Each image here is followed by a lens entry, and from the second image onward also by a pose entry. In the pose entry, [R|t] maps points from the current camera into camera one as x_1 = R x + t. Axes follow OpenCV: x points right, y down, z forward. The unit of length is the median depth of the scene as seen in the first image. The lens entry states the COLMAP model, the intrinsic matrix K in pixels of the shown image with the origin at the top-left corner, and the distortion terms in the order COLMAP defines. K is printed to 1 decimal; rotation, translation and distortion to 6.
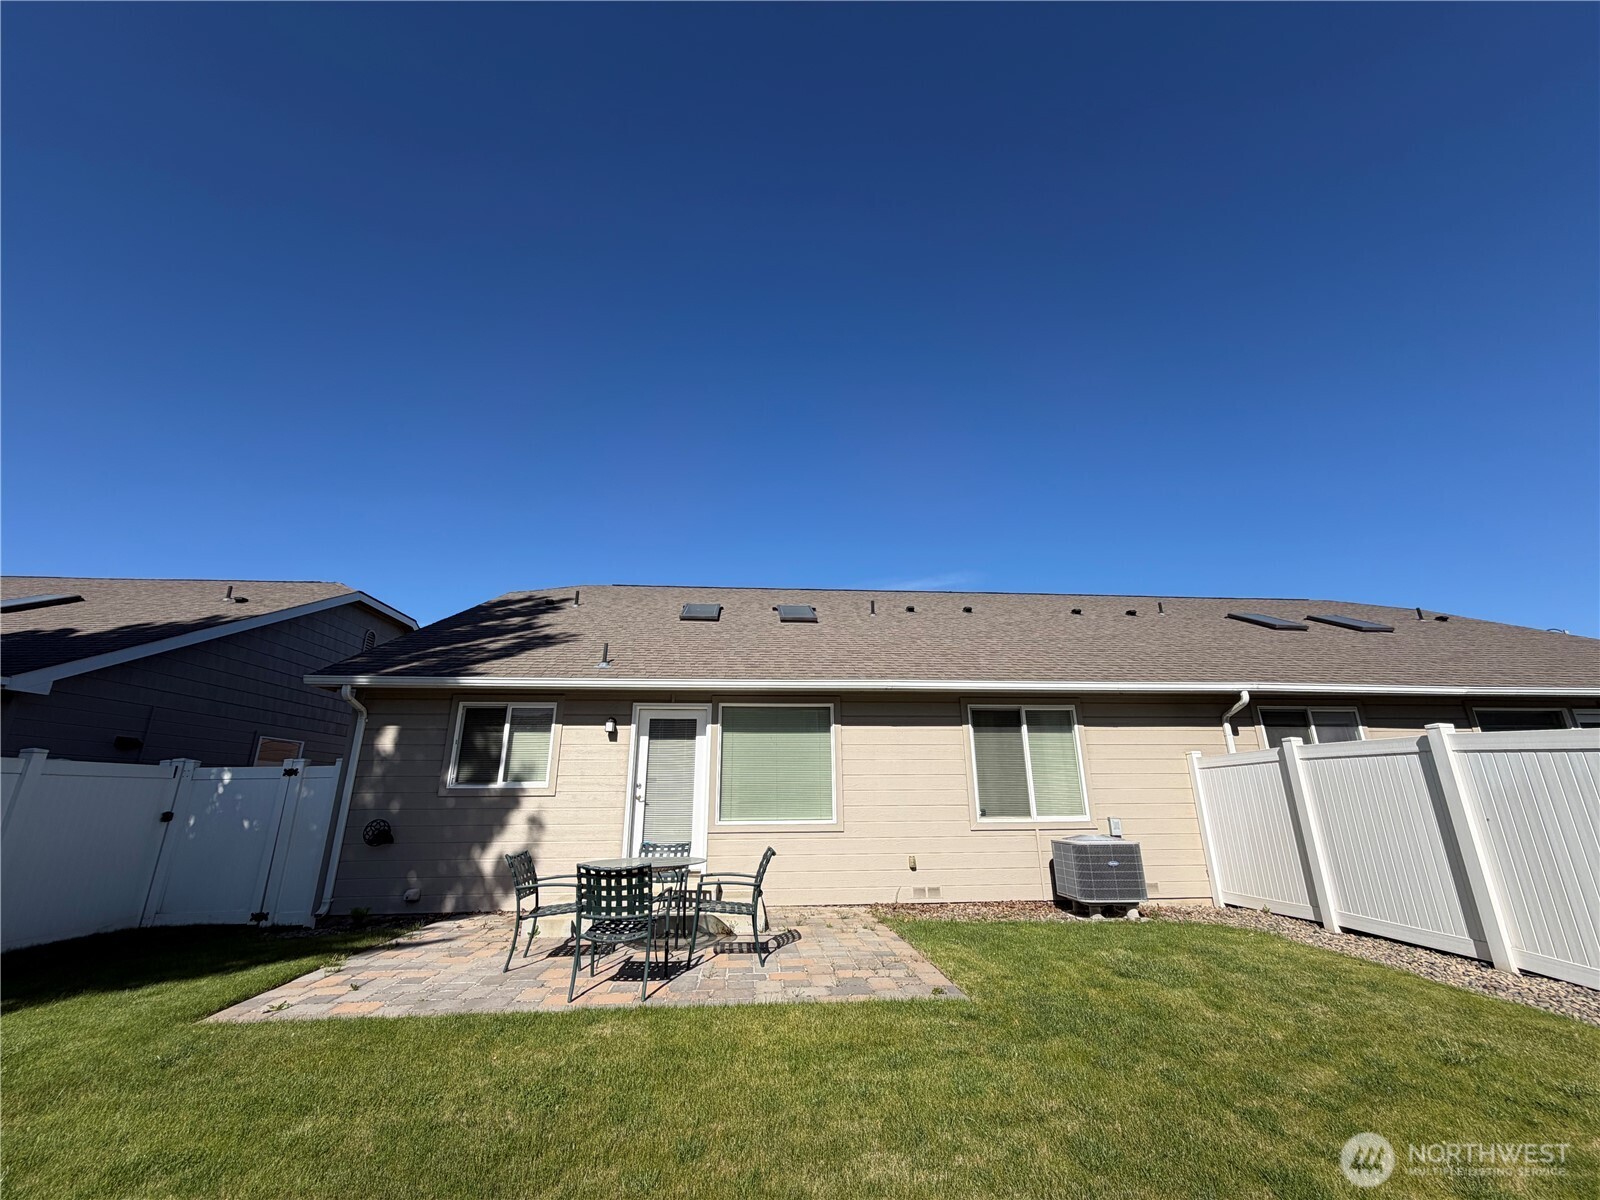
lens RADIAL K [[661.3, 0, 801.8], [0, 661.3, 638.6], [0, 0, 1]] dist [0.016451, -0.000070]
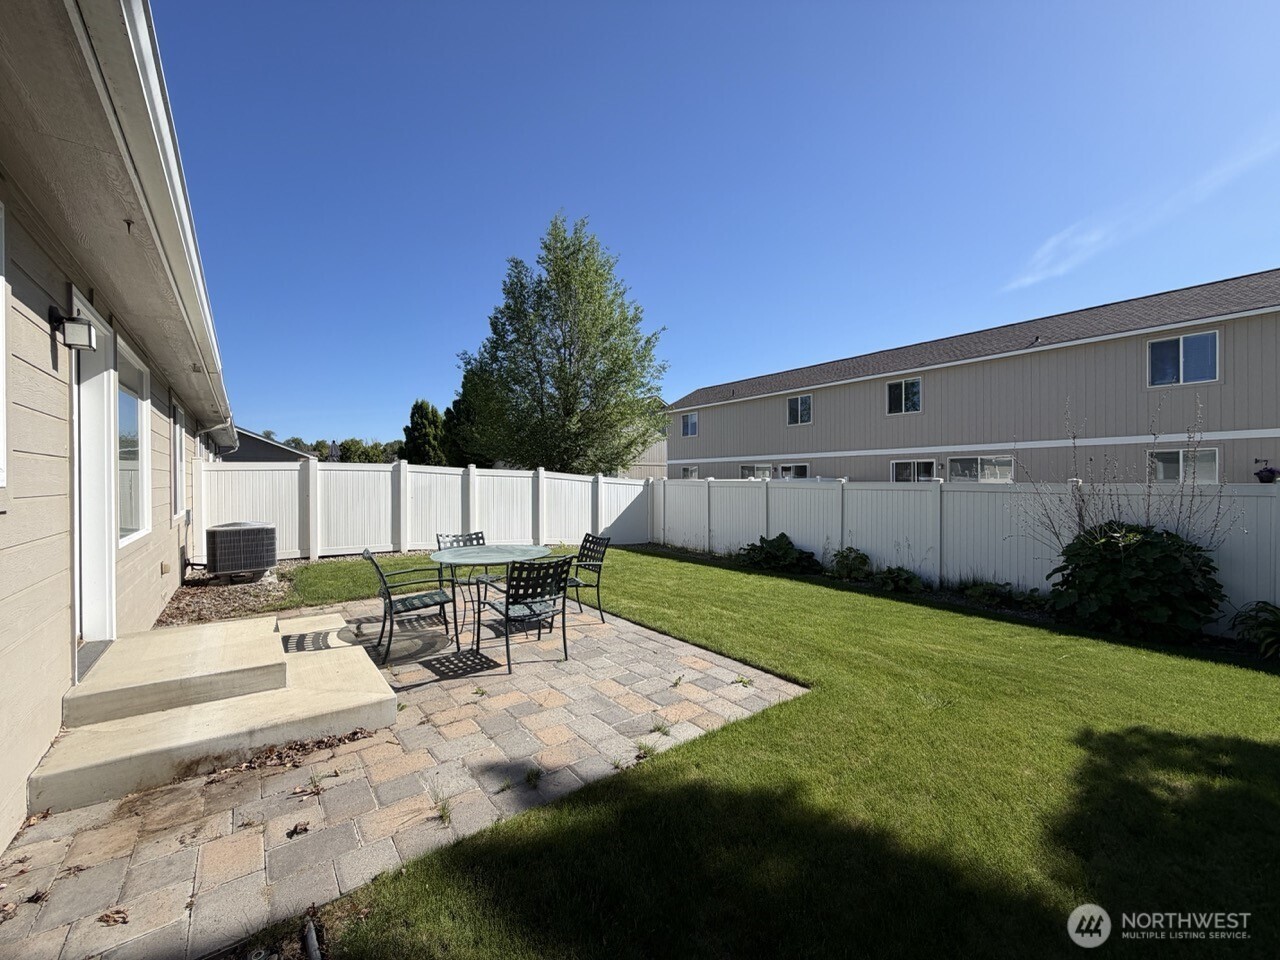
lens RADIAL K [[512.9, 0, 632.7], [0, 512.9, 480.3], [0, 0, 1]] dist [-0.016266, 0.000048]
pose [[-0.512680, -0.000320, 0.858579, -0.746770], [-0.195503, 0.973774, -0.116377, 0.165342], [-0.836025, -0.227519, -0.499297, 0.829932]]
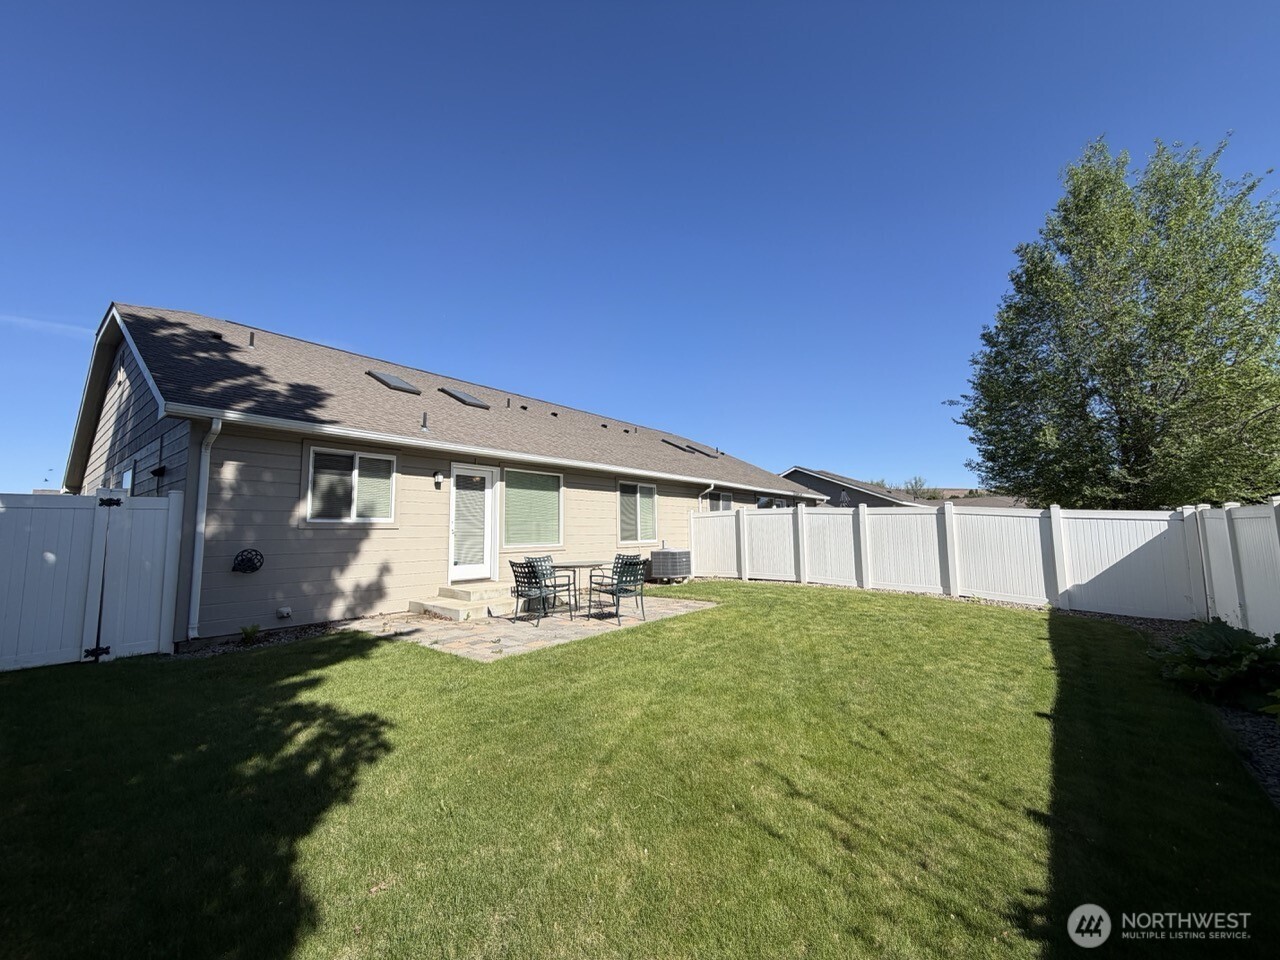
lens RADIAL K [[512.9, 0, 632.7], [0, 512.9, 480.3], [0, 0, 1]] dist [-0.016266, 0.000048]
pose [[0.673787, 0.072171, 0.735393, -0.777800], [-0.174638, 0.982578, 0.063578, 0.003305], [-0.717992, -0.171266, 0.674652, 0.026647]]
